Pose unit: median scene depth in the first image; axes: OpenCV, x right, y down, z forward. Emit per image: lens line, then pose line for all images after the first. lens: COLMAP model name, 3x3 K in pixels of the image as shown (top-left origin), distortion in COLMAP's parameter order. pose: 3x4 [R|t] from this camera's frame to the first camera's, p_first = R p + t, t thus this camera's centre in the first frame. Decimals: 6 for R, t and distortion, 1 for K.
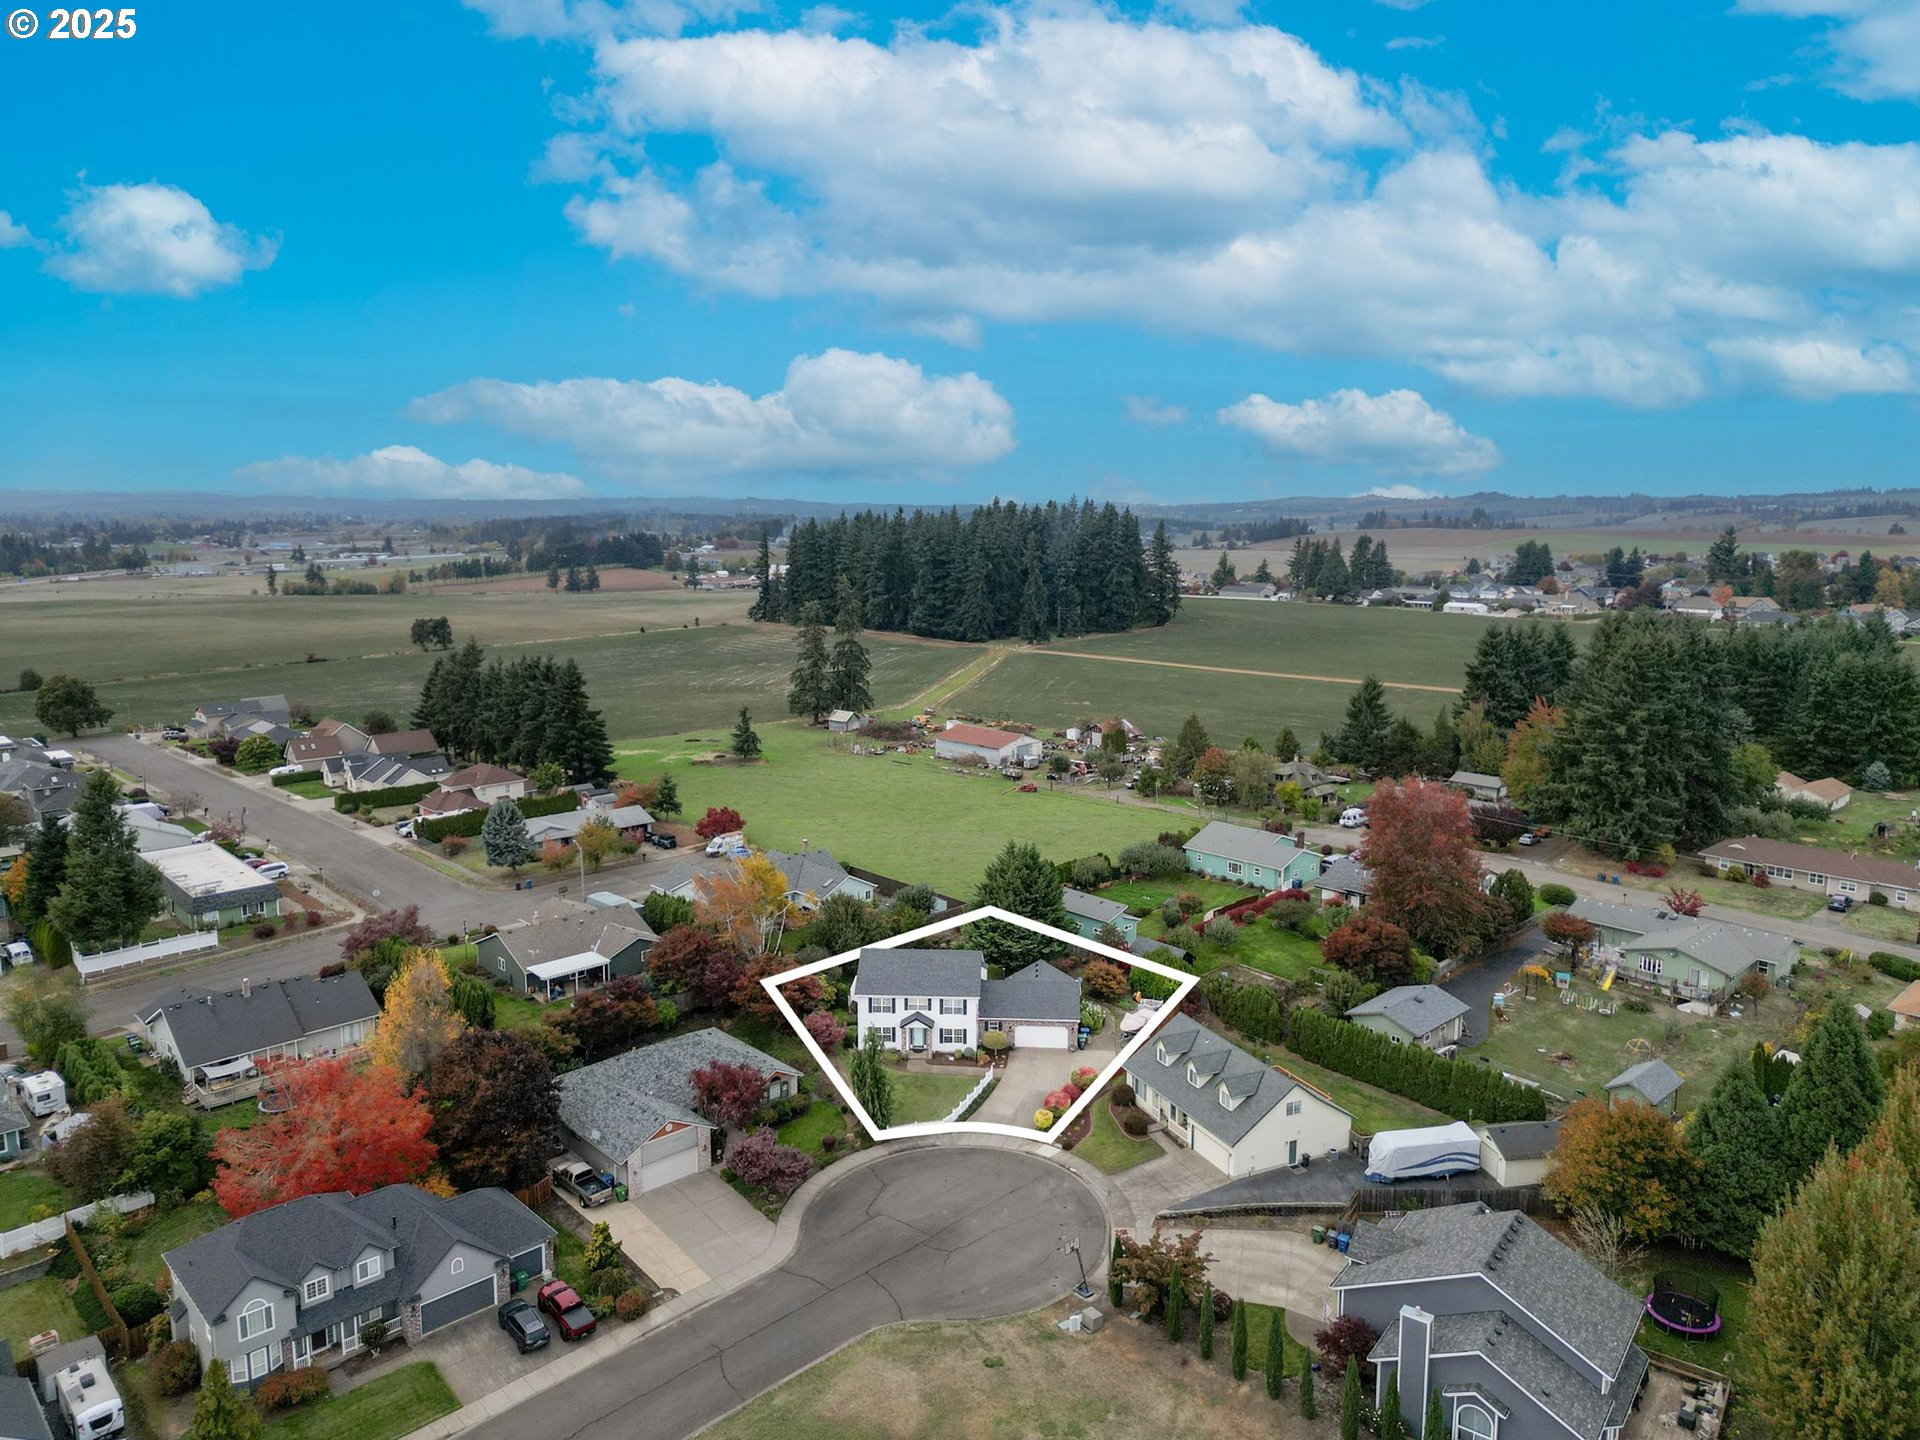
lens RADIAL K [[1528.9, 0, 960.0], [0, 1528.9, 720.0], [0, 0, 1]] dist [0.146266, -0.205064]
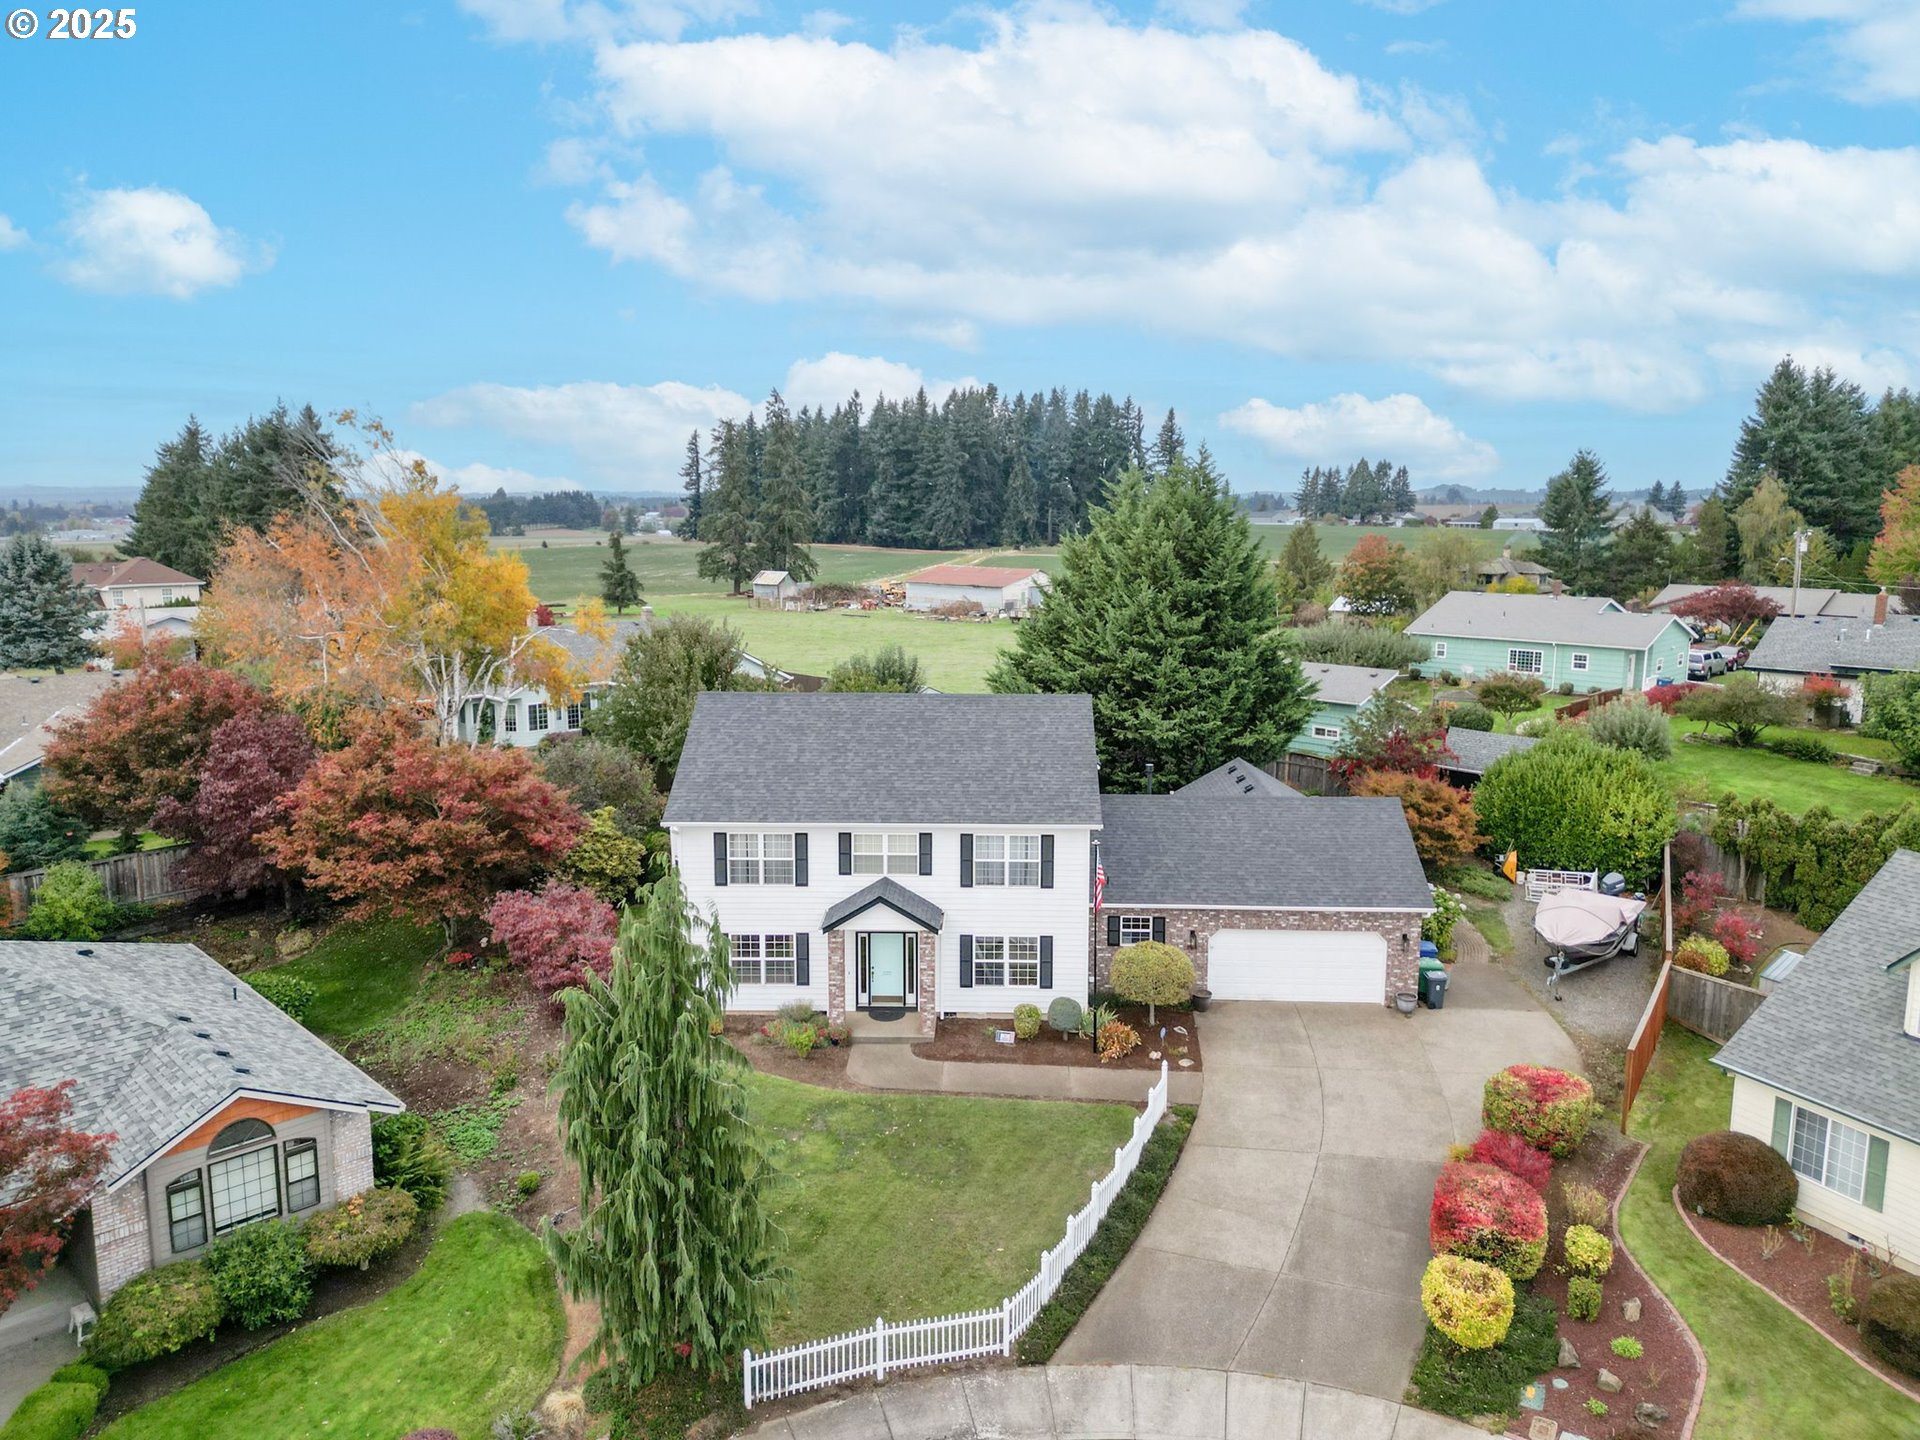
lens RADIAL K [[1528.9, 0, 960.0], [0, 1528.9, 720.0], [0, 0, 1]] dist [0.146266, -0.205064]
pose [[0.999667, -0.004889, 0.025331, -0.020154], [0.004890, 0.999988, 0.000018, 0.157554], [-0.025331, 0.000106, 0.999679, 0.700010]]
